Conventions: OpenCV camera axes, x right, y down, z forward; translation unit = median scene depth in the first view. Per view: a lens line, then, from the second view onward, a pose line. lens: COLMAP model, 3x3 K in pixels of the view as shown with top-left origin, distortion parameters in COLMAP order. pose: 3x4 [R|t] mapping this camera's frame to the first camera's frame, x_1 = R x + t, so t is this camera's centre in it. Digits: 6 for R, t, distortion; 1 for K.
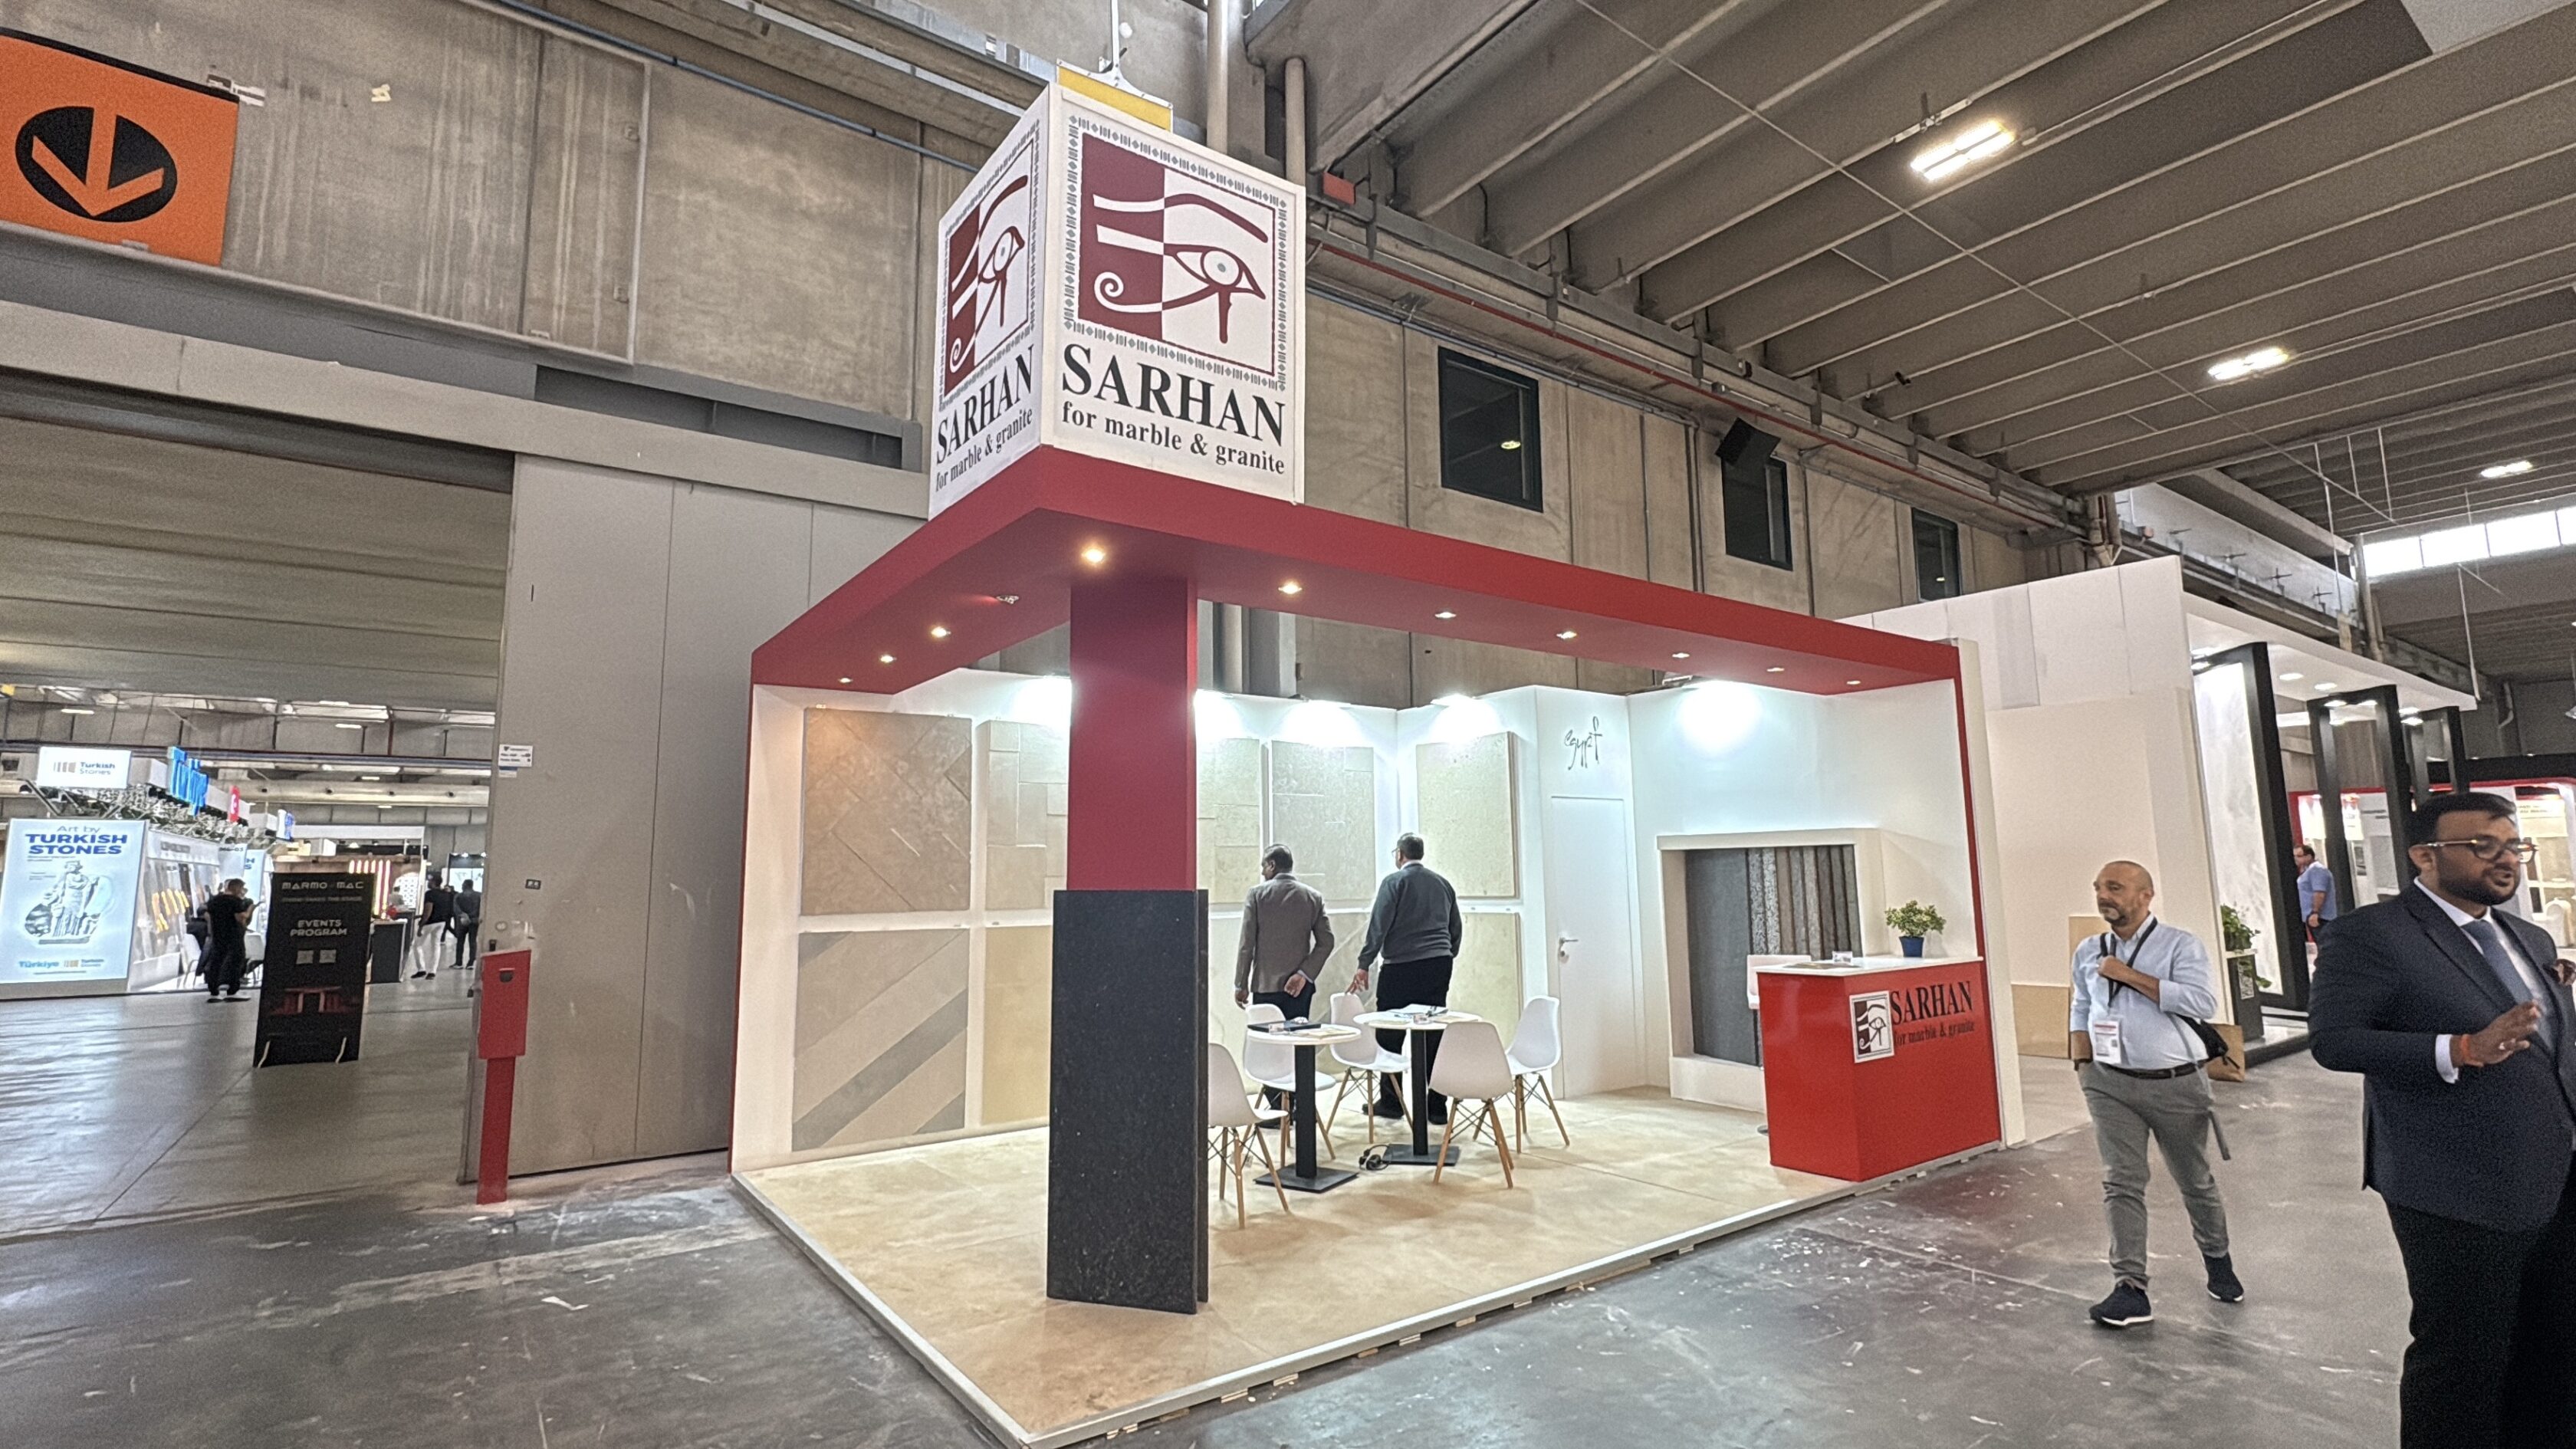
lens RADIAL K [[1169.9, 0, 1288.0], [0, 1169.9, 724.5], [0, 0, 1]] dist [-0.001214, -0.000252]
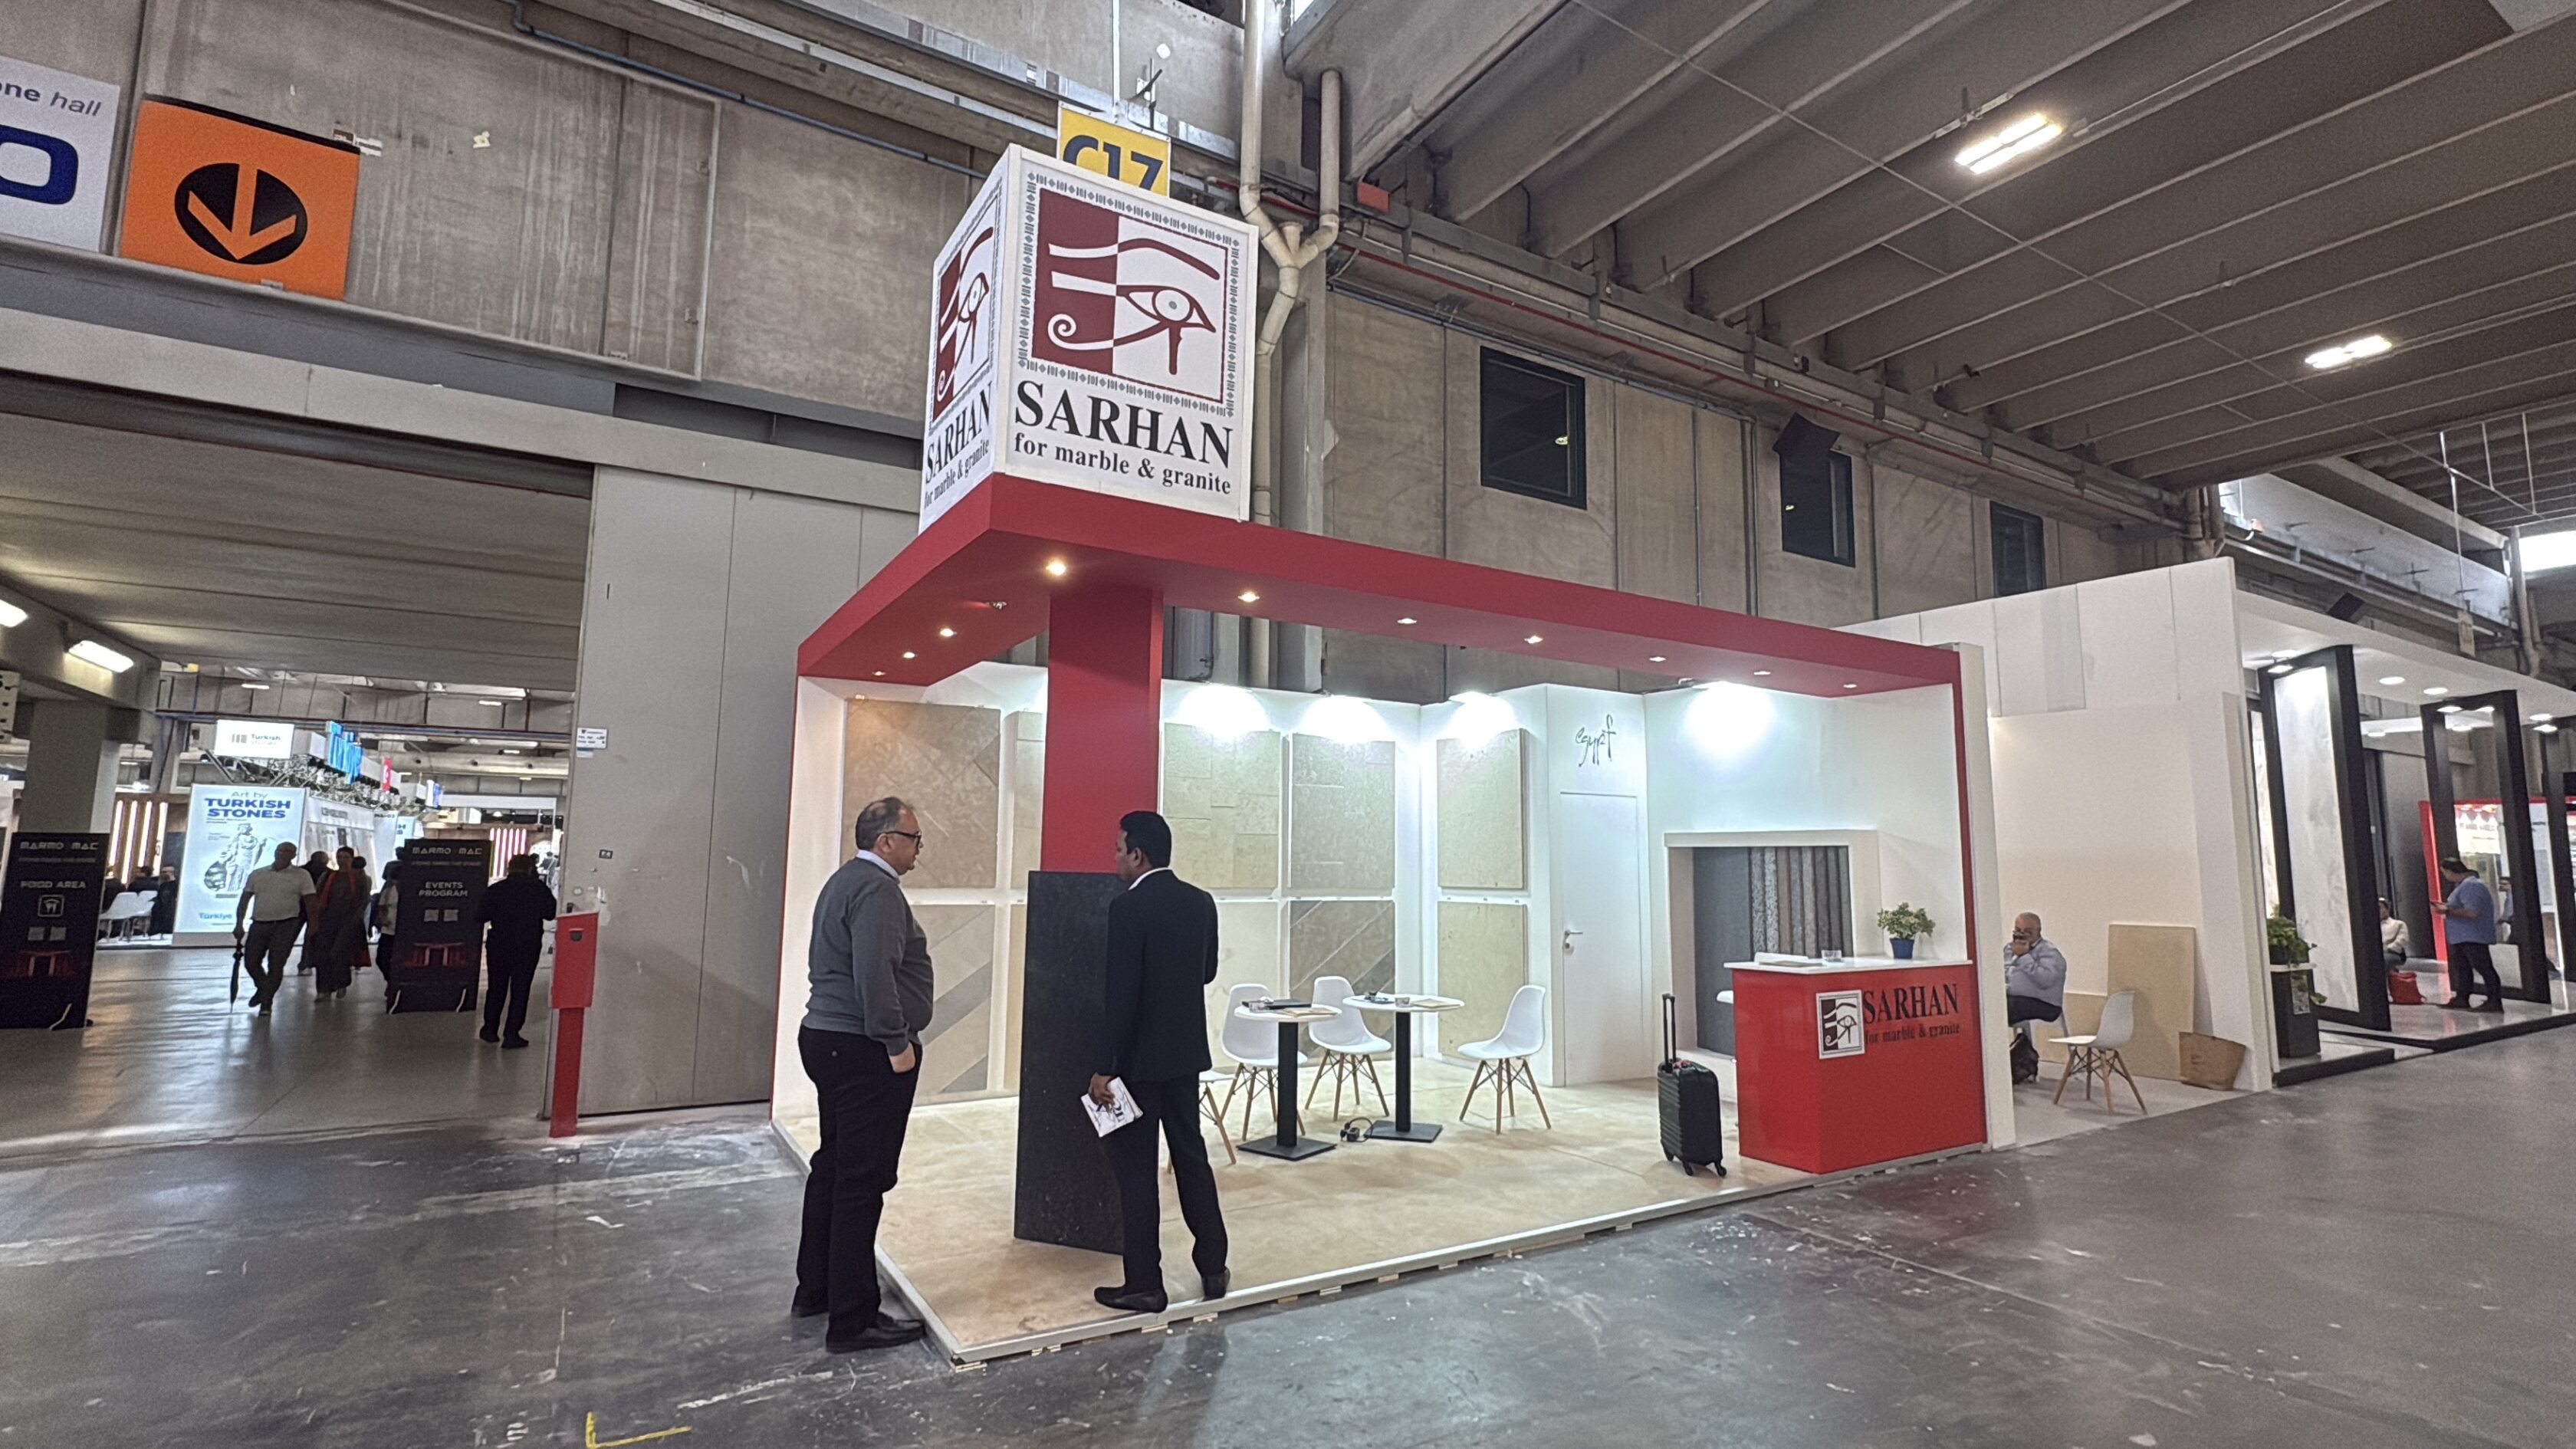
lens RADIAL K [[1169.9, 0, 1288.0], [0, 1169.9, 724.5], [0, 0, 1]] dist [-0.001214, -0.000252]
pose [[0.996479, 0.014606, -0.082555, 0.081910], [-0.013707, 0.999841, 0.011444, -0.007301], [0.082709, -0.010272, 0.996521, -0.046695]]
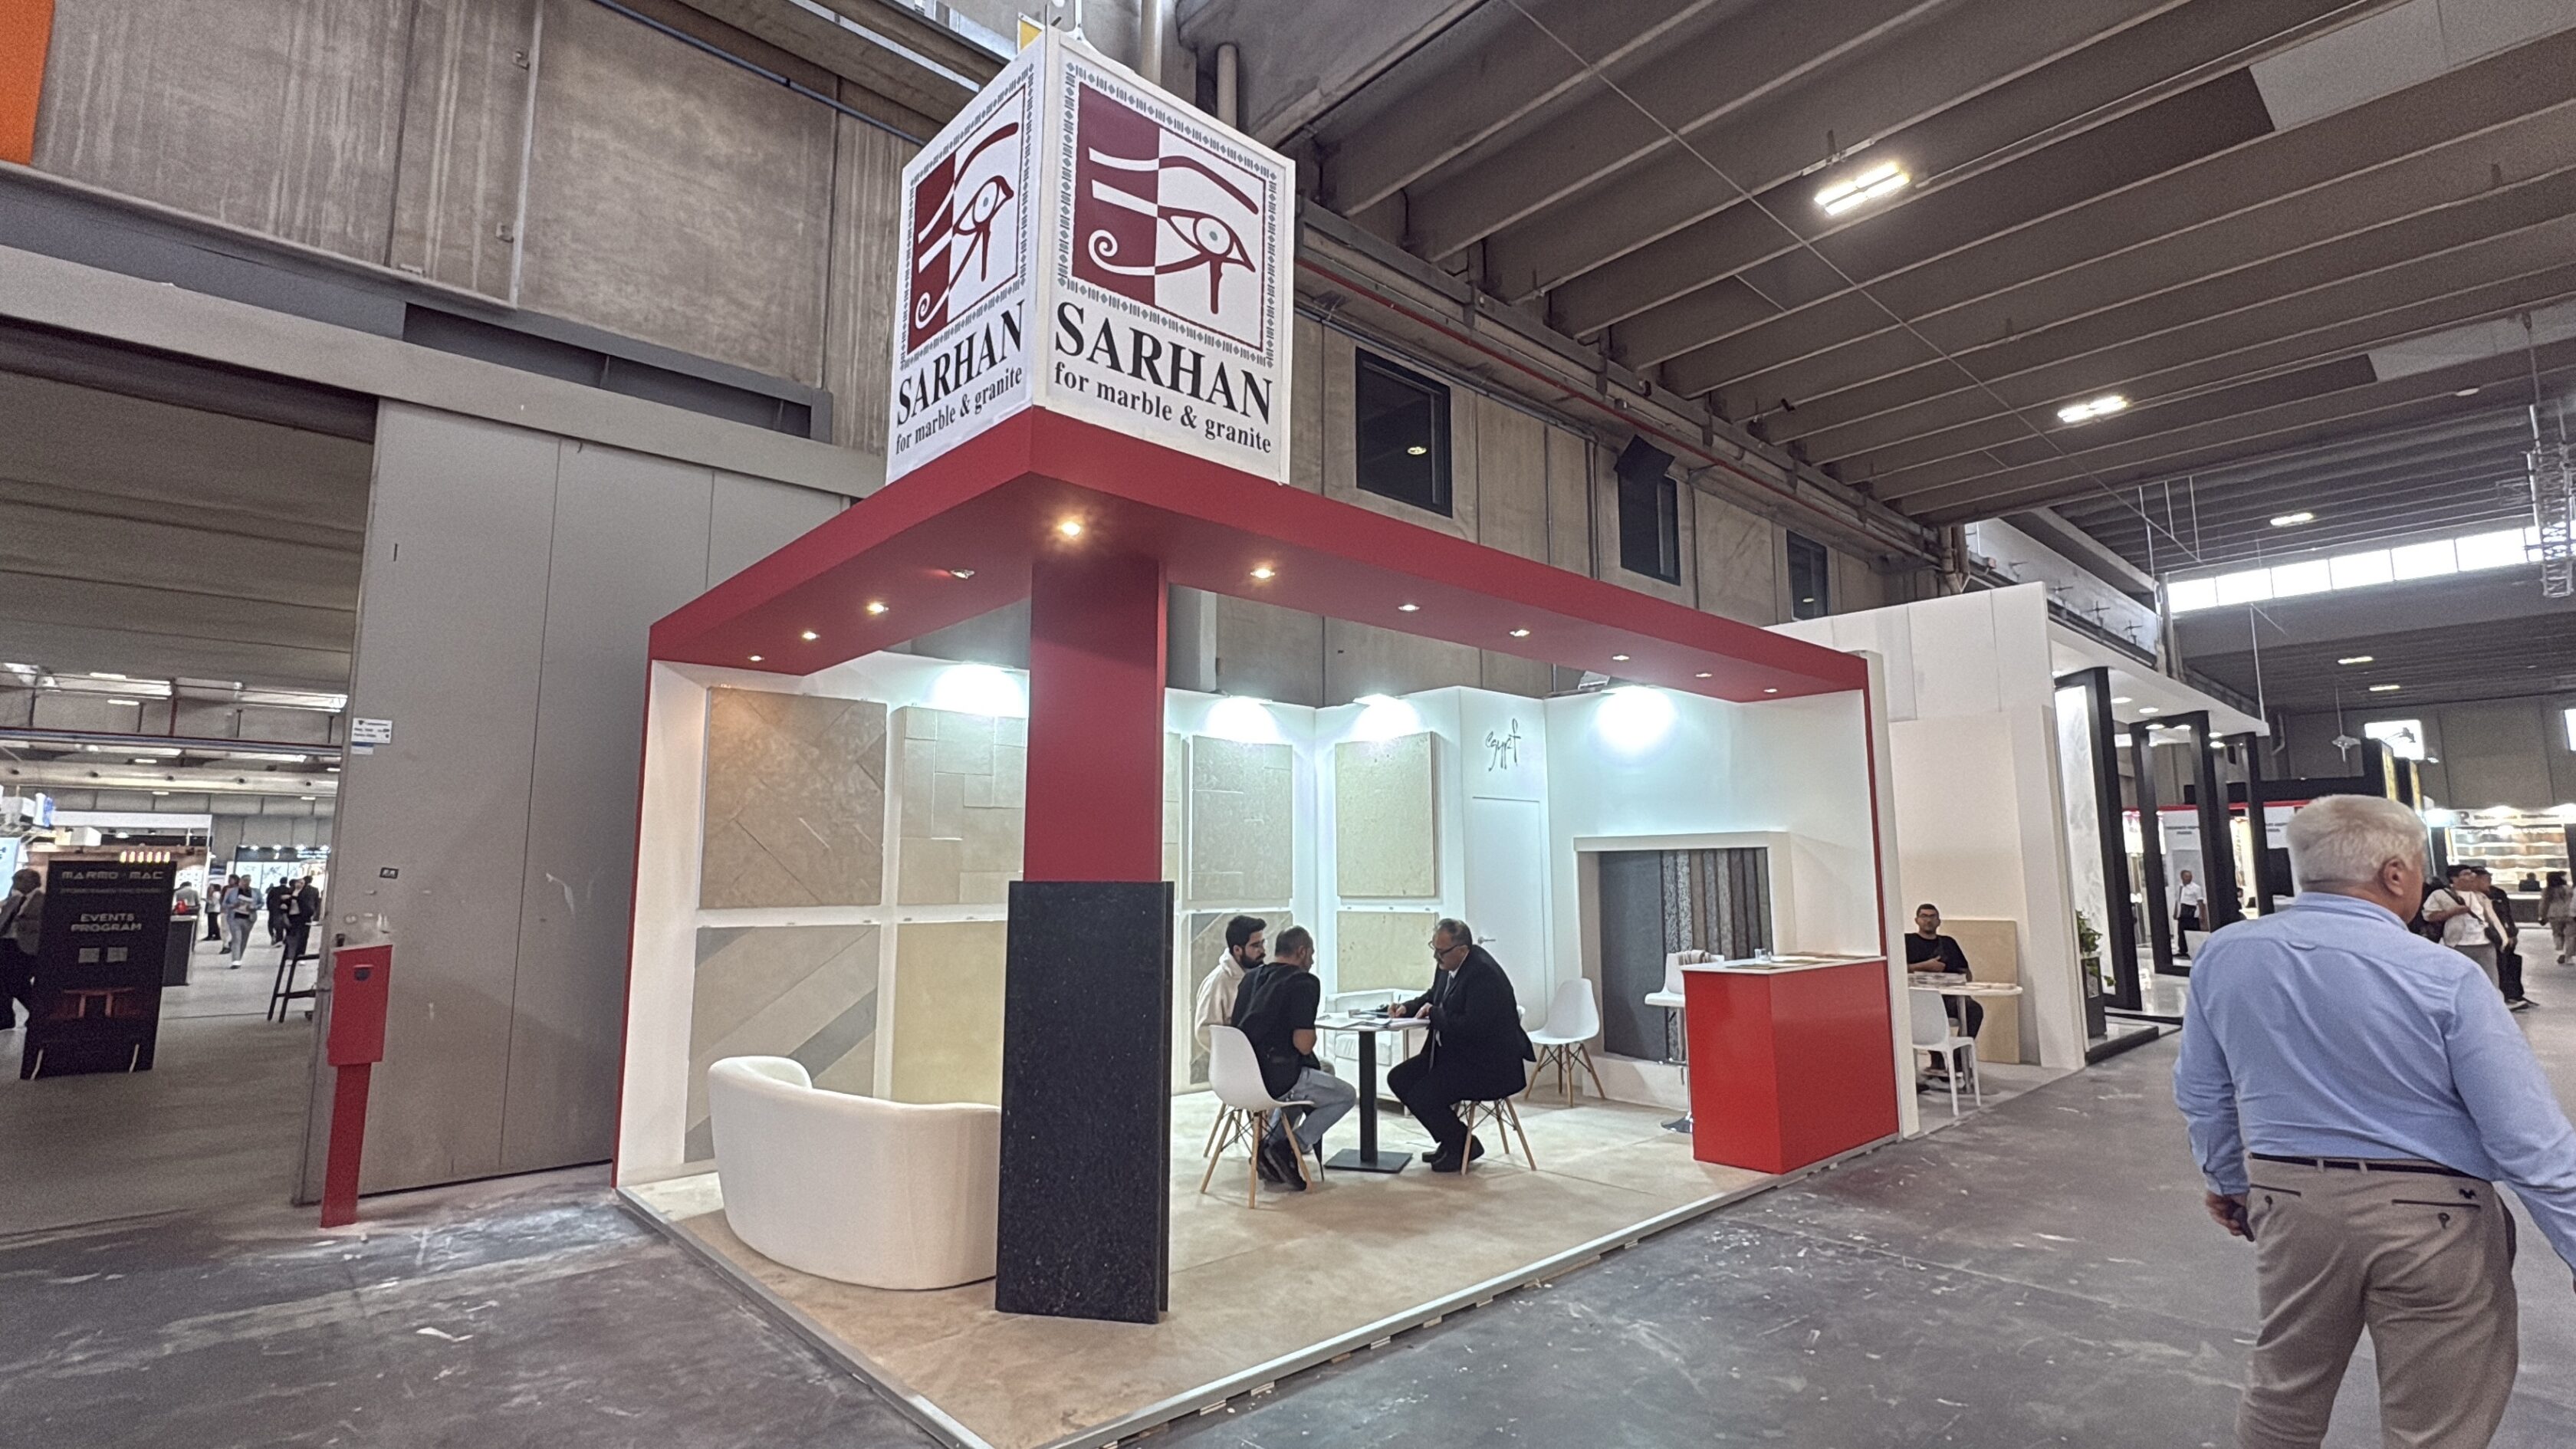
lens RADIAL K [[1169.9, 0, 1288.0], [0, 1169.9, 724.5], [0, 0, 1]] dist [-0.001214, -0.000252]
pose [[0.993663, 0.023794, 0.109853, -0.051522], [-0.023472, 0.999716, -0.004223, 0.008353], [-0.109922, 0.001617, 0.993939, 0.019905]]
